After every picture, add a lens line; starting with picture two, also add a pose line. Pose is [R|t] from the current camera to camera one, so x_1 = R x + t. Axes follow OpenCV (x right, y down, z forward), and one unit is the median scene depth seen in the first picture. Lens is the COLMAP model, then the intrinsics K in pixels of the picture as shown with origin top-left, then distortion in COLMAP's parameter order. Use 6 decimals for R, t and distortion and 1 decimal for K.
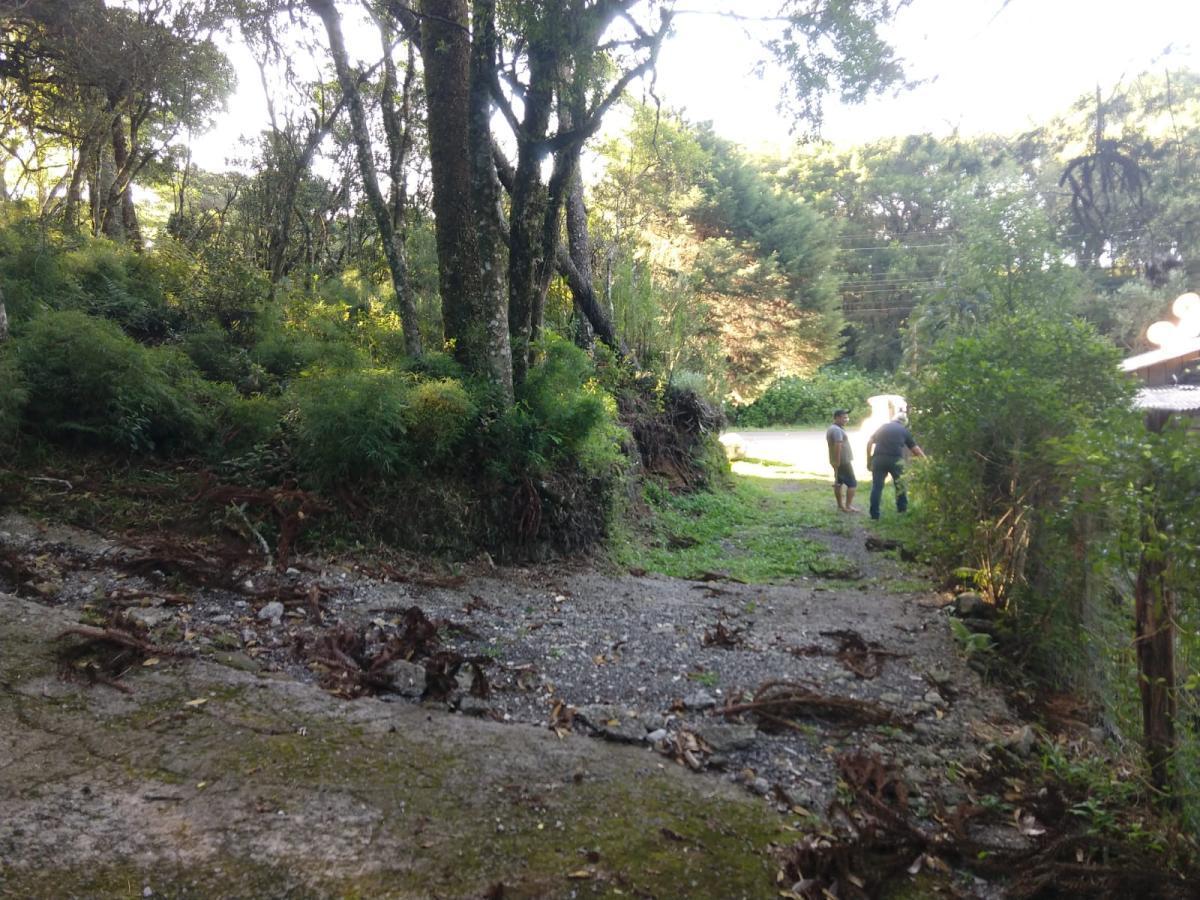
lens RADIAL K [[877.2, 0, 604.4], [0, 877.2, 453.4], [0, 0, 1]] dist [0.032735, -0.003605]
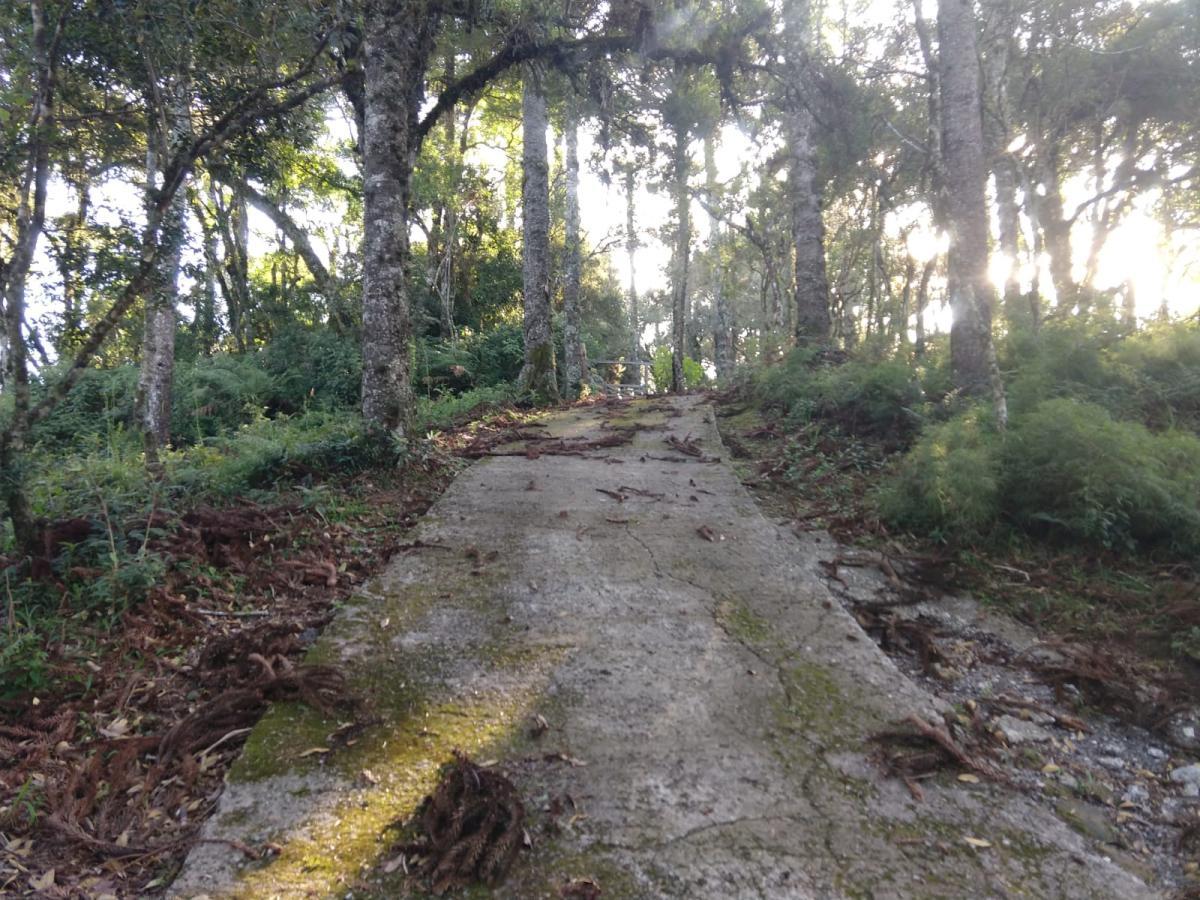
lens RADIAL K [[877.2, 0, 604.4], [0, 877.2, 453.4], [0, 0, 1]] dist [0.032735, -0.003605]
pose [[0.361850, -0.017625, -0.932070, 0.151453], [-0.090739, 0.994408, -0.054031, -0.005121], [0.927810, 0.104126, 0.358228, 0.253103]]
